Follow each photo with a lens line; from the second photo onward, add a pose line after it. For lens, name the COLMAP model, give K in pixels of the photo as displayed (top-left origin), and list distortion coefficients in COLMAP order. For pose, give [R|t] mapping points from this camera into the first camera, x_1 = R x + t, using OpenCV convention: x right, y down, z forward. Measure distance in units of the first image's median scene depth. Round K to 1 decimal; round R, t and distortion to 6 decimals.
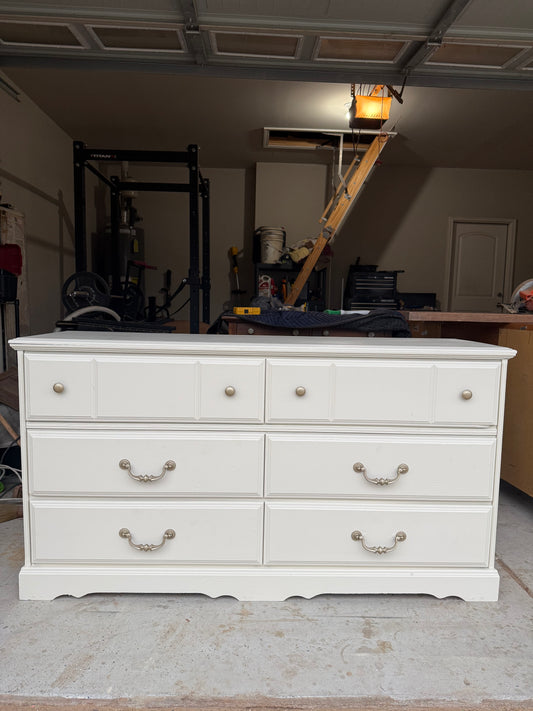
lens RADIAL K [[498.8, 0, 266.3], [0, 498.8, 361.4], [0, 0, 1]] dist [0.026391, -0.031043]
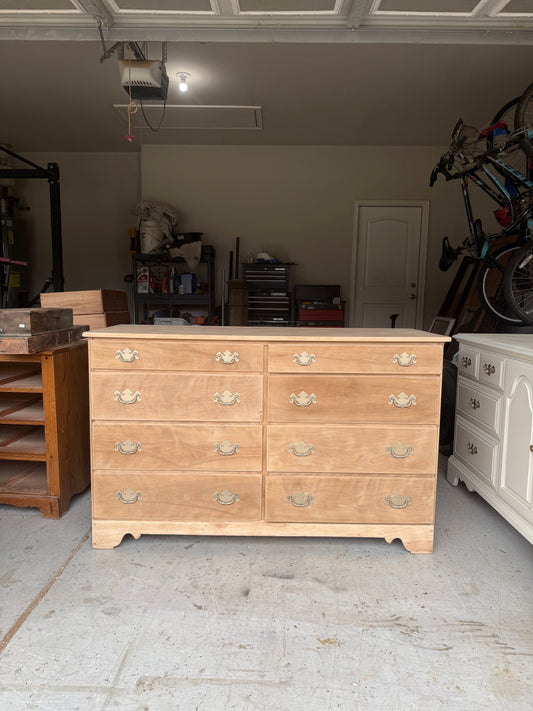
lens RADIAL K [[498.8, 0, 265.1], [0, 498.8, 357.7], [0, 0, 1]] dist [0.026391, -0.031043]
pose [[0.998318, -0.000906, -0.057975, 0.486662], [0.001920, 0.999846, 0.017449, -0.037470], [0.057951, -0.017531, 0.998166, 0.156558]]
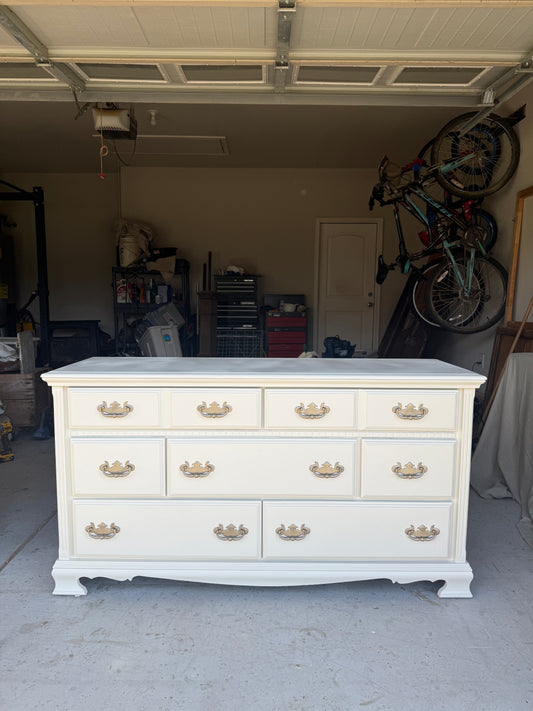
lens RADIAL K [[498.8, 0, 269.1], [0, 498.8, 359.7], [0, 0, 1]] dist [0.026391, -0.031043]
pose [[0.999459, -0.011283, -0.030902, 0.569861], [0.011601, 0.999881, 0.010143, -0.031097], [0.030784, -0.010496, 0.999471, -0.001216]]
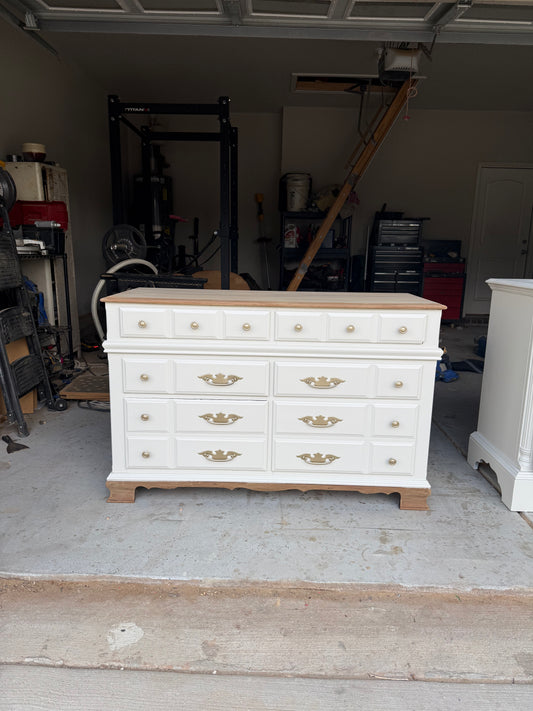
lens RADIAL K [[498.8, 0, 267.3], [0, 498.8, 357.5], [0, 0, 1]] dist [0.026391, -0.031043]
pose [[0.999198, 0.006864, -0.039443, -0.016339], [-0.002596, 0.994228, 0.107257, -0.017095], [0.039952, -0.107068, 0.993449, -0.080462]]
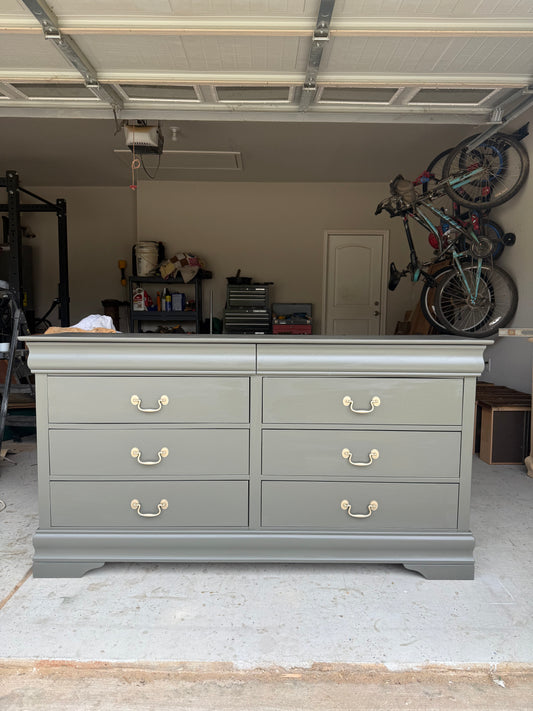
lens RADIAL K [[498.8, 0, 264.9], [0, 498.8, 361.0], [0, 0, 1]] dist [0.026391, -0.031043]
pose [[0.999371, -0.008575, -0.034399, 0.524527], [0.008070, 0.999858, -0.014788, -0.003979], [0.034521, 0.014501, 0.999299, -0.060652]]
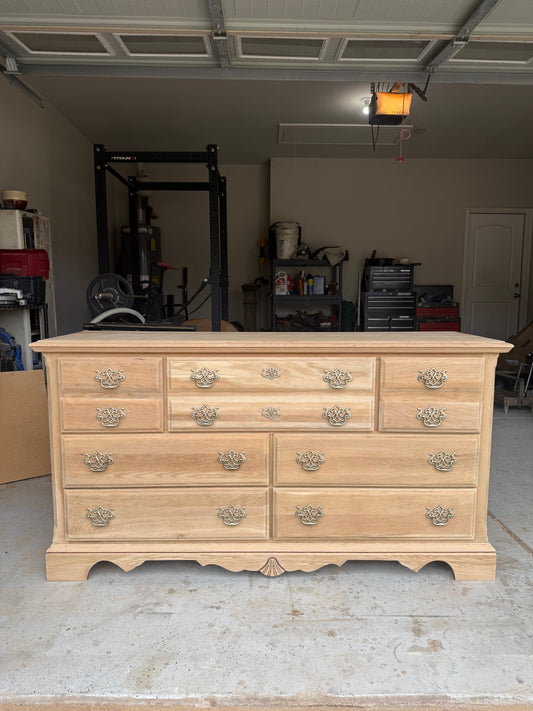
lens RADIAL K [[498.8, 0, 266.5], [0, 498.8, 359.6], [0, 0, 1]] dist [0.026391, -0.031043]
pose [[0.999681, -0.017520, -0.018206, -0.031739], [0.017756, 0.999759, 0.012888, -0.014452], [0.017976, -0.013207, 0.999751, -0.010777]]
